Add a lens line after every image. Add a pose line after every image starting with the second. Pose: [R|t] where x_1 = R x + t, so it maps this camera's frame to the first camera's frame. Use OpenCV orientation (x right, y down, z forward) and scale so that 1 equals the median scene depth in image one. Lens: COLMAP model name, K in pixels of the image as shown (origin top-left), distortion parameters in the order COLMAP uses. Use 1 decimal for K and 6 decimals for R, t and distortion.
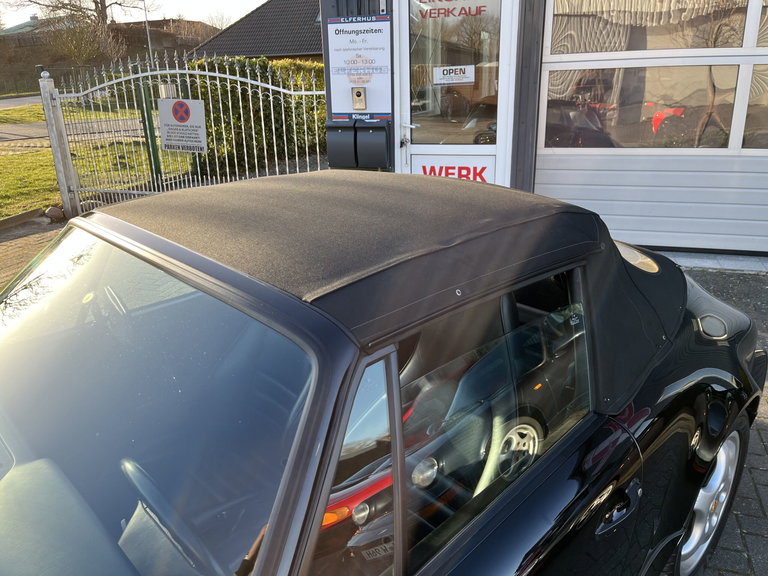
lens RADIAL K [[579.7, 0, 382.8], [0, 579.7, 287.0], [0, 0, 1]] dist [-0.001943, -0.017099]
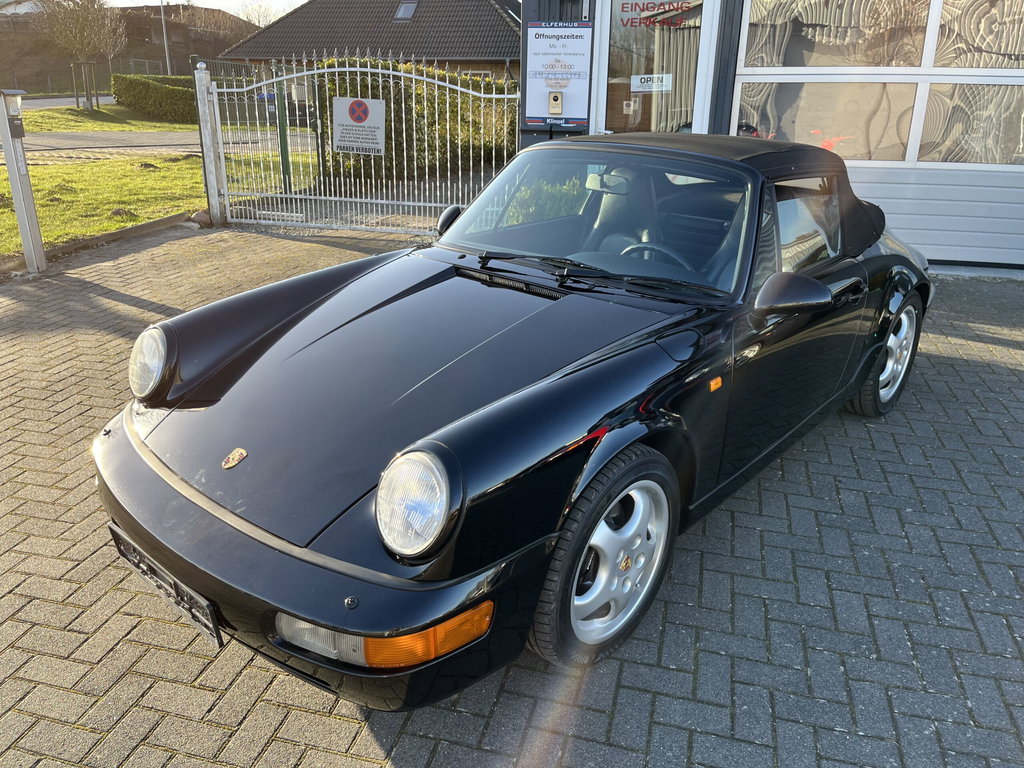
lens RADIAL K [[772.9, 0, 512.8], [0, 772.9, 383.3], [0, 0, 1]] dist [-0.001943, -0.017099]
pose [[0.996873, 0.010535, 0.078316, -0.200865], [-0.011149, 0.999910, 0.007406, 0.144256], [-0.078231, -0.008256, 0.996901, -0.318828]]
